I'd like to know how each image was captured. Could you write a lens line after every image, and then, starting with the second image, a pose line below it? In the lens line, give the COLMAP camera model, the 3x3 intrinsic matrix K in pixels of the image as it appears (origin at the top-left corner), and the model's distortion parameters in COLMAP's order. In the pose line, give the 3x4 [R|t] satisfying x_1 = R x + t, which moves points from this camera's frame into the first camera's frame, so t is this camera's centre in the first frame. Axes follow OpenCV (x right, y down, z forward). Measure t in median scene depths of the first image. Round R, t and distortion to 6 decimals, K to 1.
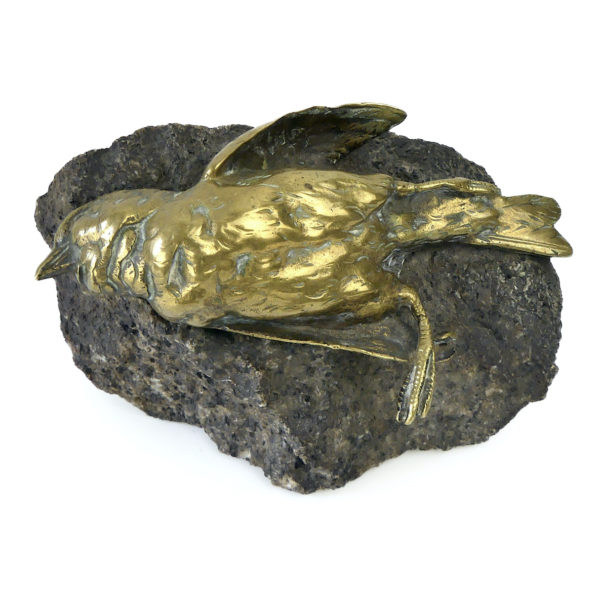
lens RADIAL K [[710.3, 0, 306.6], [0, 710.3, 302.6], [0, 0, 1]] dist [-0.022750, 0.000000]
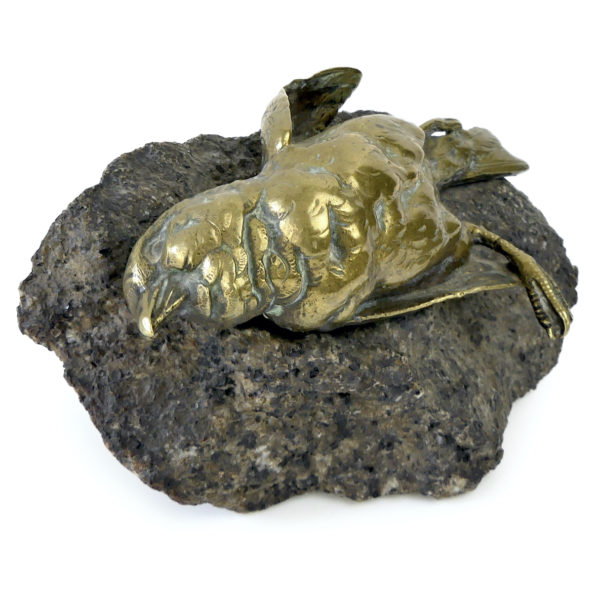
lens RADIAL K [[710.3, 0, 302.8], [0, 710.3, 284.3], [0, 0, 1]] dist [-0.022750, 0.000000]
pose [[0.821565, -0.354824, 0.446241, -0.454146], [0.441430, 0.891243, -0.104046, 0.050952], [-0.360791, 0.282465, 0.888844, 0.258543]]
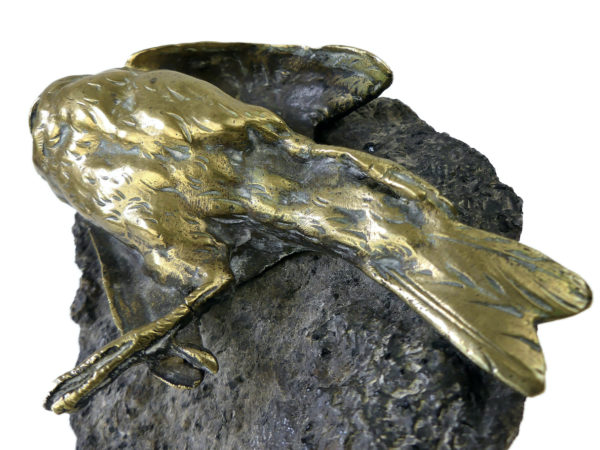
lens RADIAL K [[545.7, 0, 304.0], [0, 545.7, 227.7], [0, 0, 1]] dist [-0.073252, -0.008366]
pose [[0.518939, 0.284565, -0.806055, 0.563036], [-0.521603, 0.852476, -0.034856, -0.073716], [0.677224, 0.438529, 0.590813, 0.698896]]
